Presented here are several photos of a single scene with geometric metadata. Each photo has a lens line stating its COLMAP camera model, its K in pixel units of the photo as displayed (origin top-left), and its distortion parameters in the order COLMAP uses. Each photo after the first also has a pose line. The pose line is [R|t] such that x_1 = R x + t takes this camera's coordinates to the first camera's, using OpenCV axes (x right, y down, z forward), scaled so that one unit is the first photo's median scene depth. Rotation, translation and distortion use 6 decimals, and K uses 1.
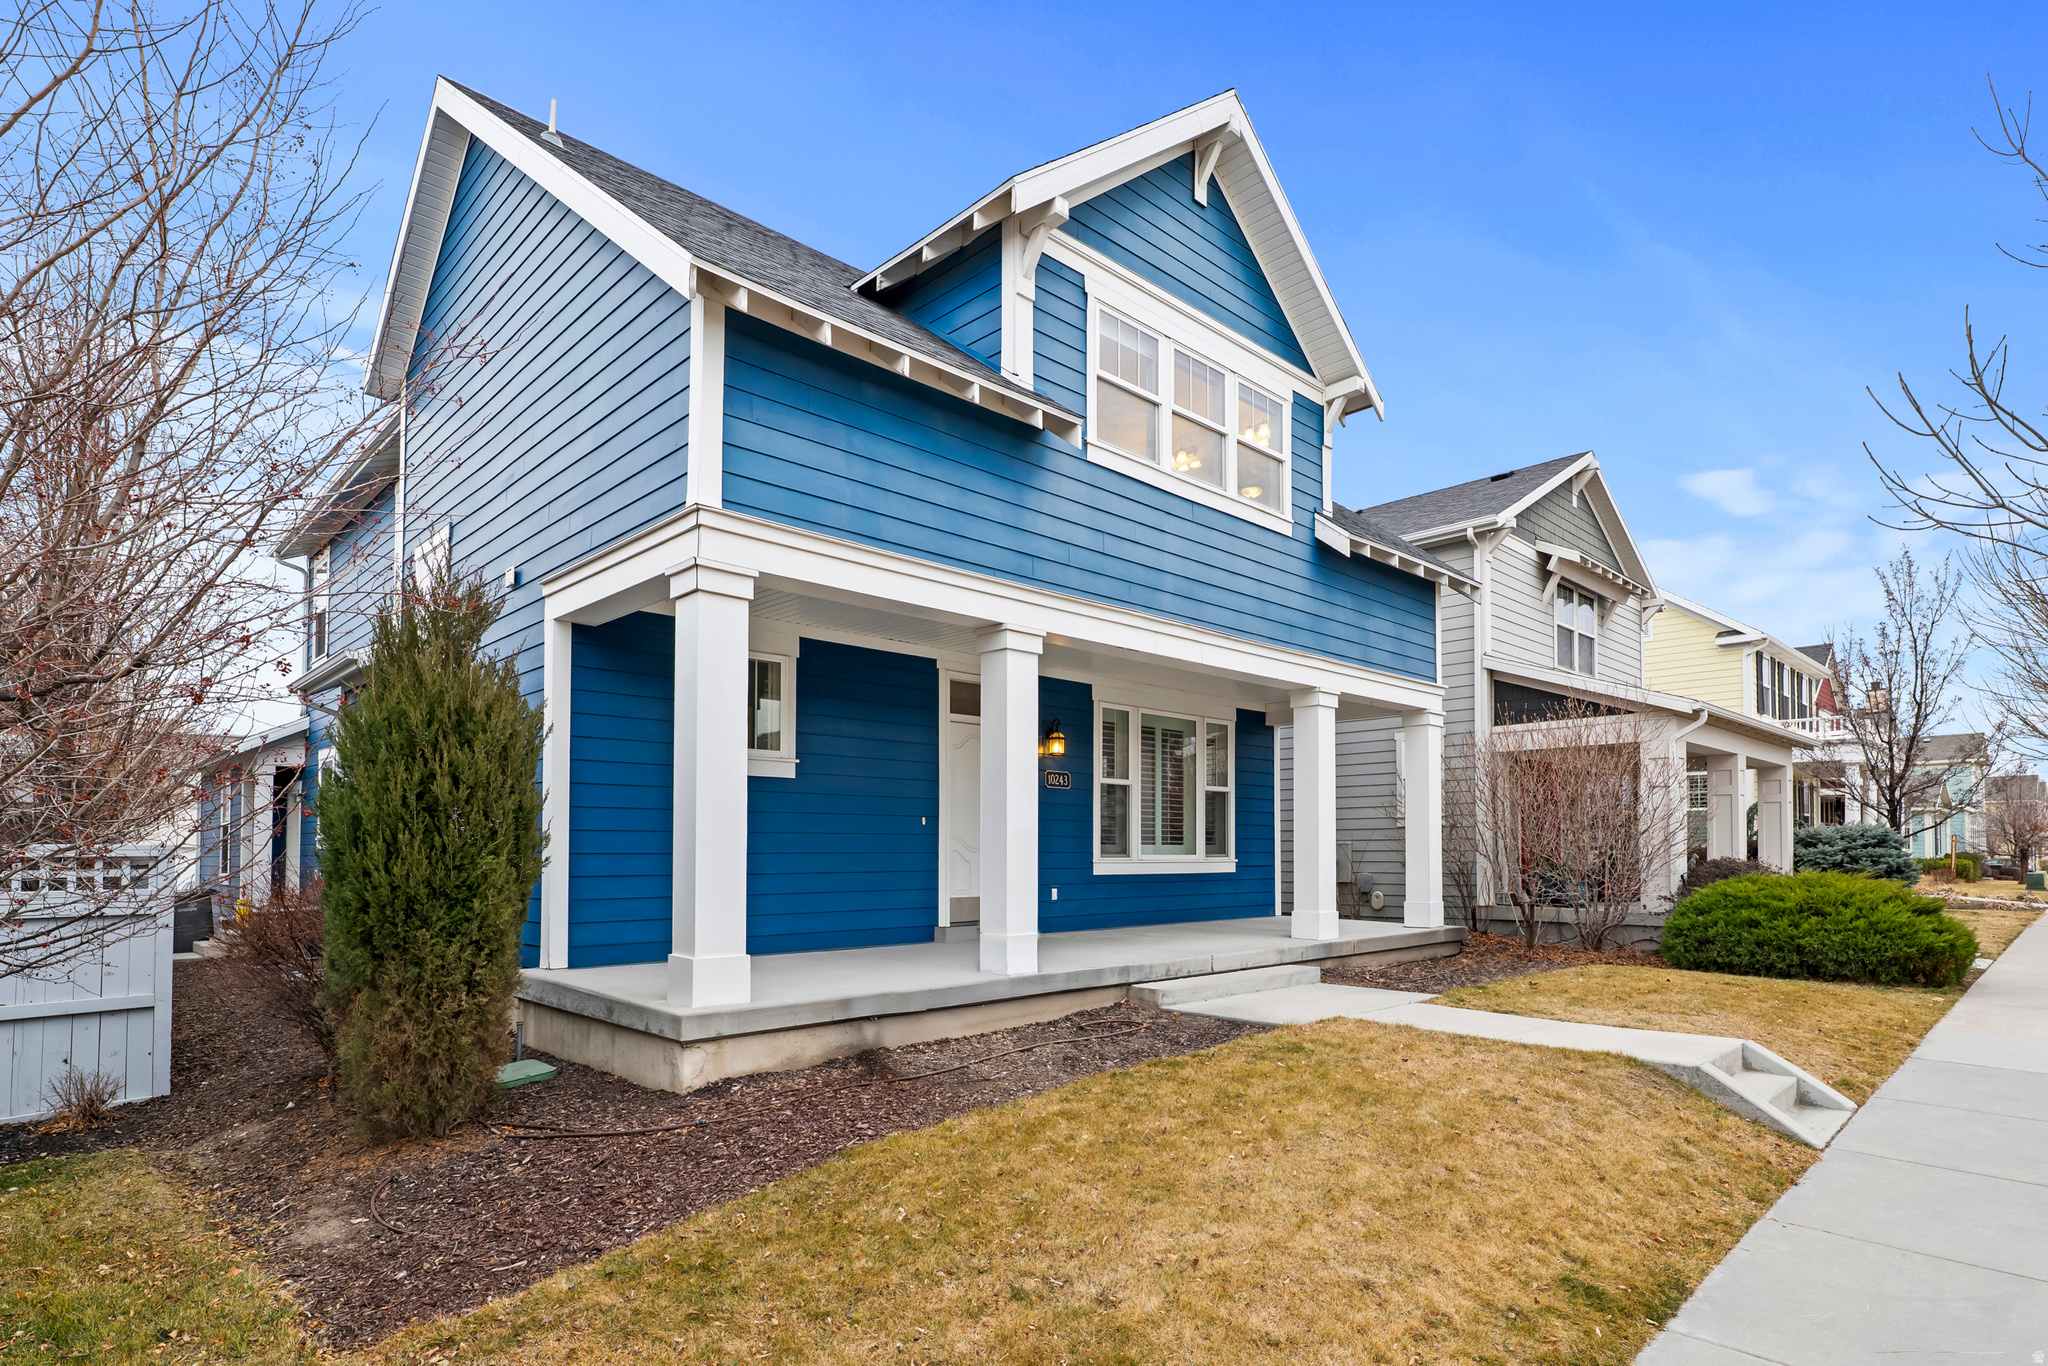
lens RADIAL K [[1057.1, 0, 1016.6], [0, 1057.1, 829.6], [0, 0, 1]] dist [-0.000267, -0.000289]
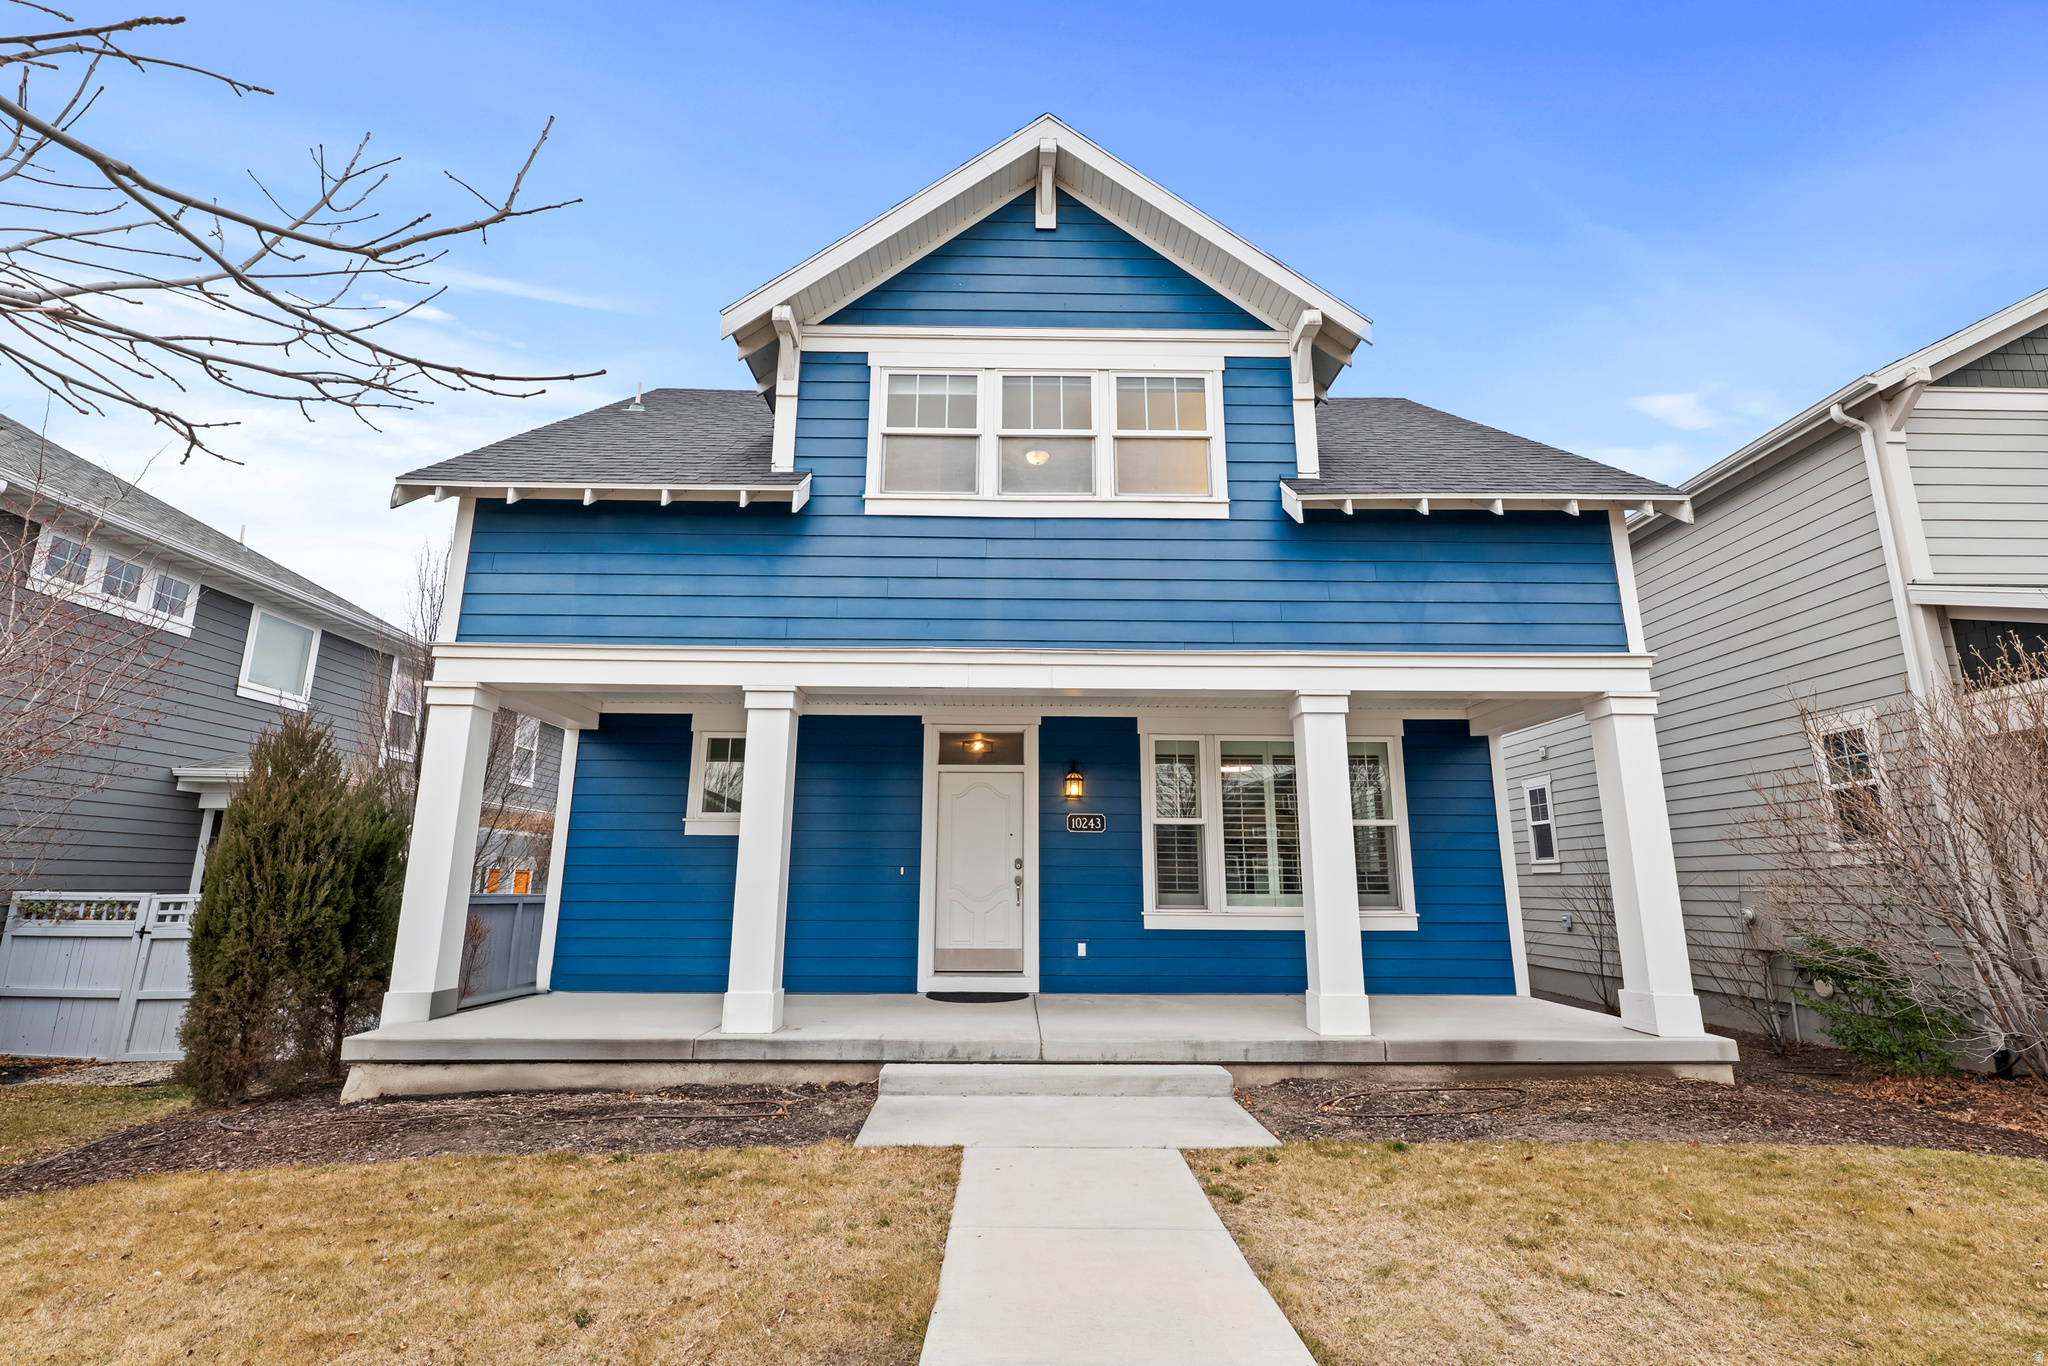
lens RADIAL K [[901.1, 0, 1021.2], [0, 901.1, 689.8], [0, 0, 1]] dist [0.001223, 0.001005]
pose [[0.737003, -0.138721, -0.661501, 0.607272], [0.010065, 0.980855, -0.194477, -0.009200], [0.675815, 0.136672, 0.724289, 0.407229]]
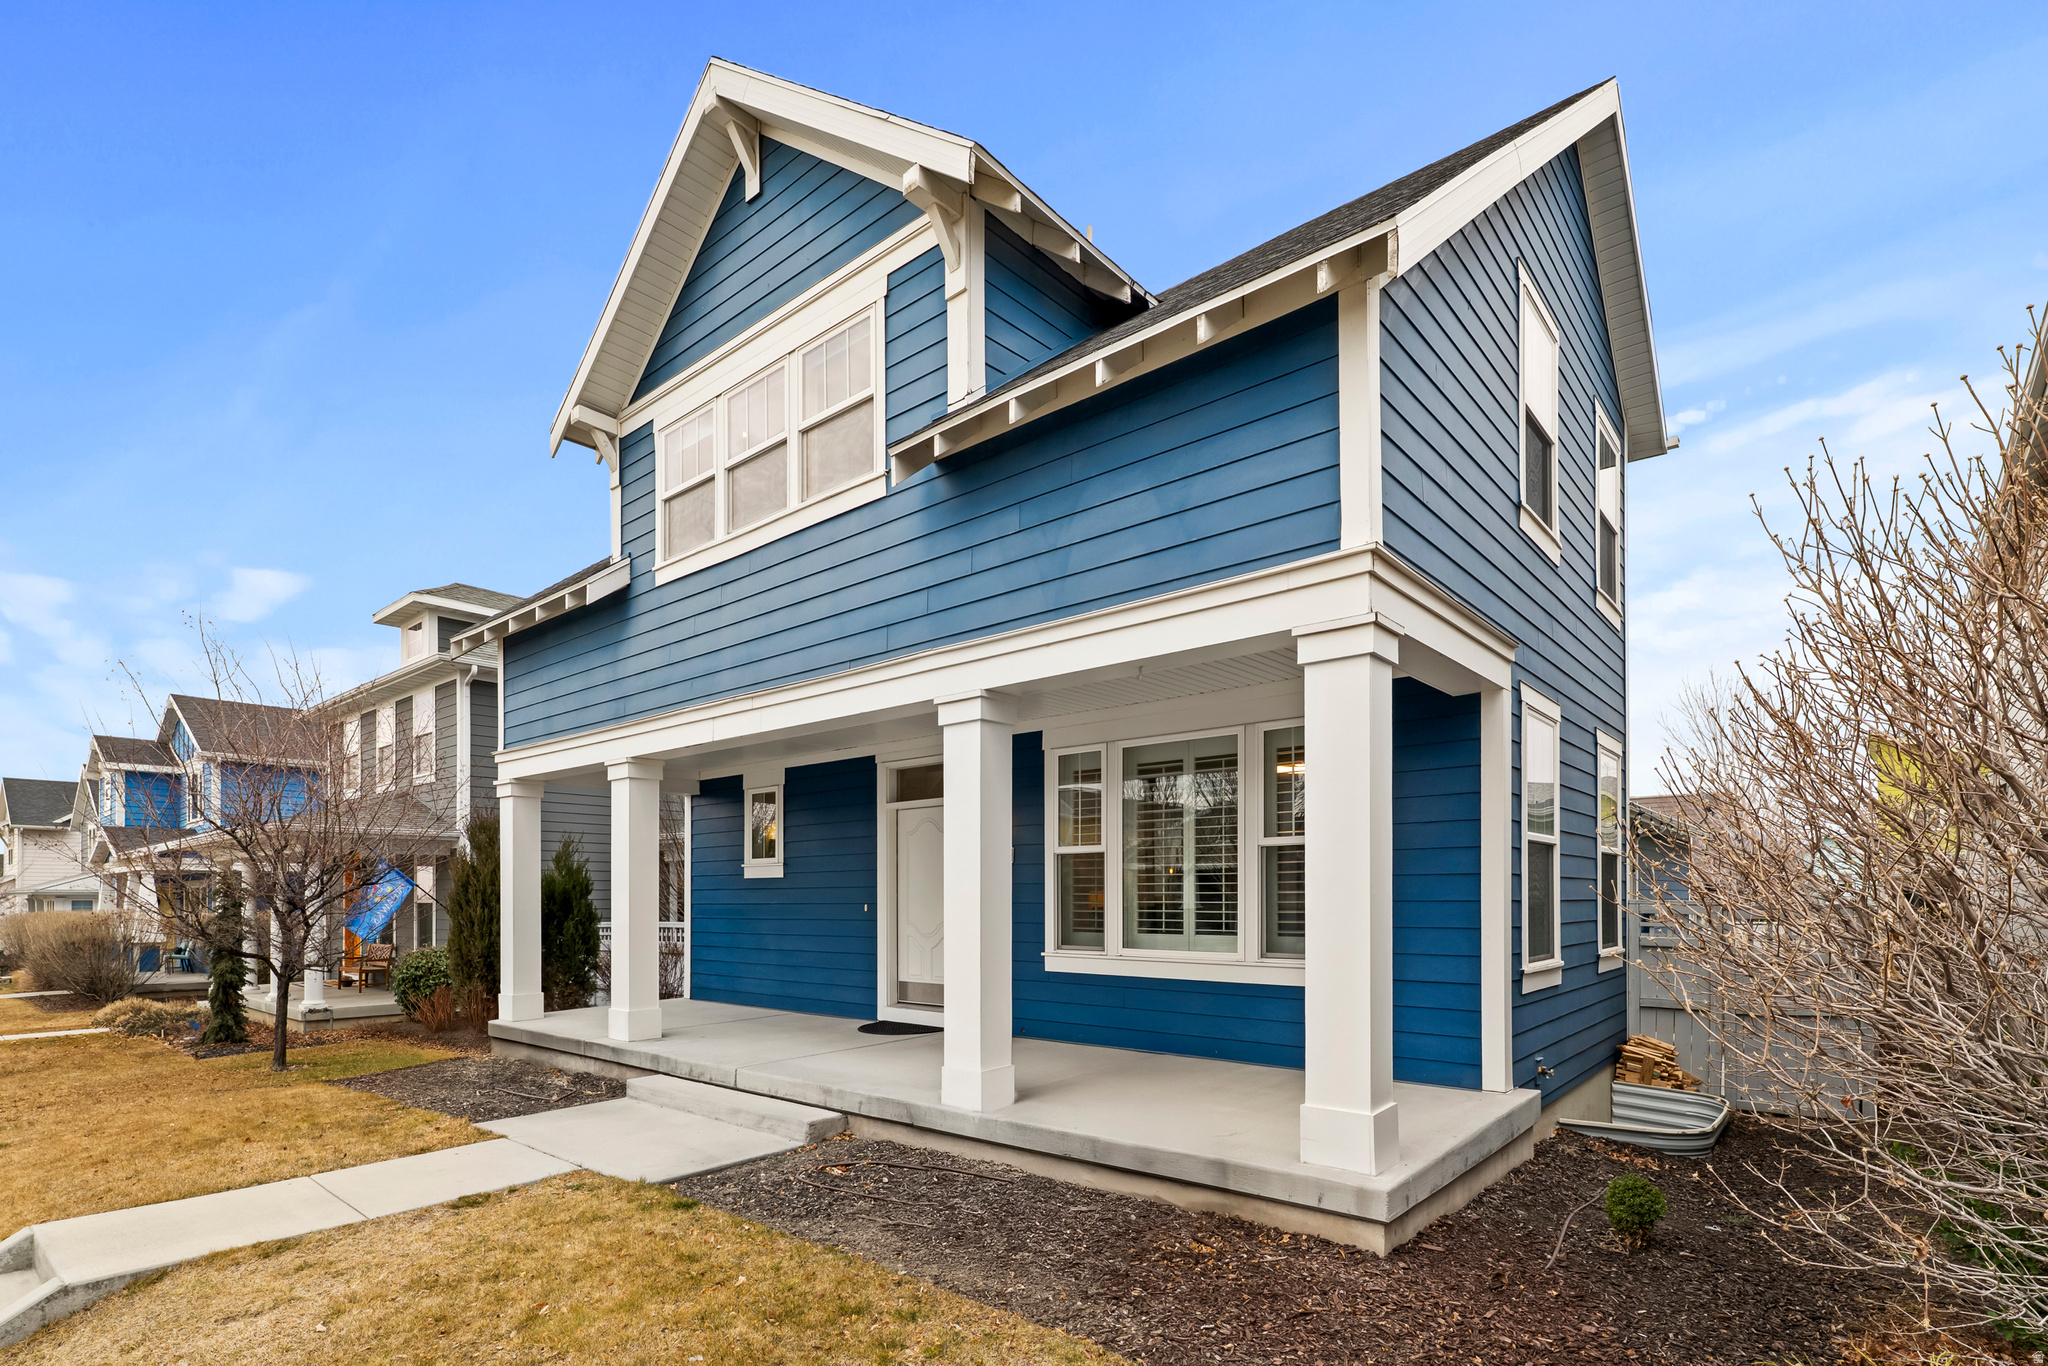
lens RADIAL K [[990.7, 0, 1021.7], [0, 990.7, 883.2], [0, 0, 1]] dist [0.017562, 0.000337]
pose [[0.106533, -0.015945, -0.994181, 0.931992], [0.025765, 0.999580, -0.013271, -0.015831], [0.993975, -0.024201, 0.106899, 1.042924]]
